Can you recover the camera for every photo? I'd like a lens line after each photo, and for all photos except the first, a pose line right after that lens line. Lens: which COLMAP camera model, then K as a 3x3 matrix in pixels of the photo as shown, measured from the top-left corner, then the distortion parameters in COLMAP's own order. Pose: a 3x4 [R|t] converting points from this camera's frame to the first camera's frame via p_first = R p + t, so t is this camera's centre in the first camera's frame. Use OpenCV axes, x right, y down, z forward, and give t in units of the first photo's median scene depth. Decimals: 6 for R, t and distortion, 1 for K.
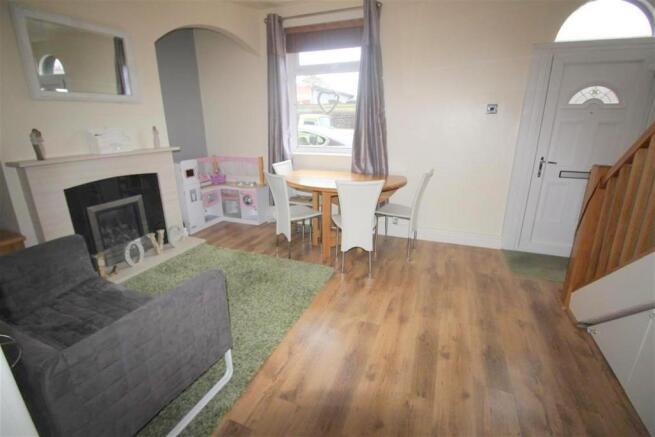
lens RADIAL K [[303.2, 0, 327.5], [0, 303.2, 218.5], [0, 0, 1]] dist [-0.002327, -0.011512]
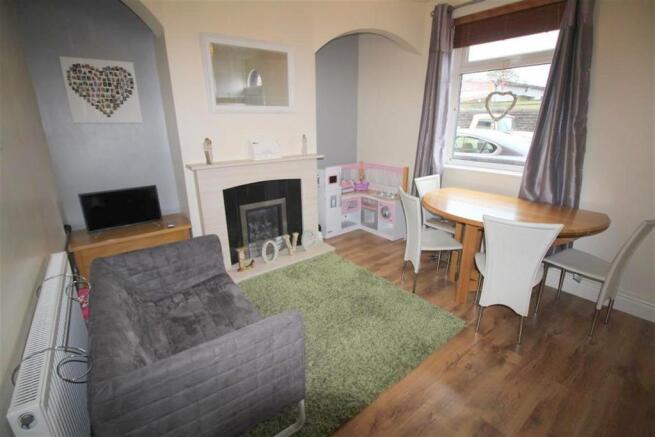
lens RADIAL K [[303.2, 0, 327.5], [0, 303.2, 218.5], [0, 0, 1]] dist [-0.002327, -0.011512]
pose [[0.862687, 0.150275, -0.482896, 0.043709], [-0.147852, 0.988059, 0.043343, -0.070223], [0.483643, 0.034006, 0.874604, 0.123087]]
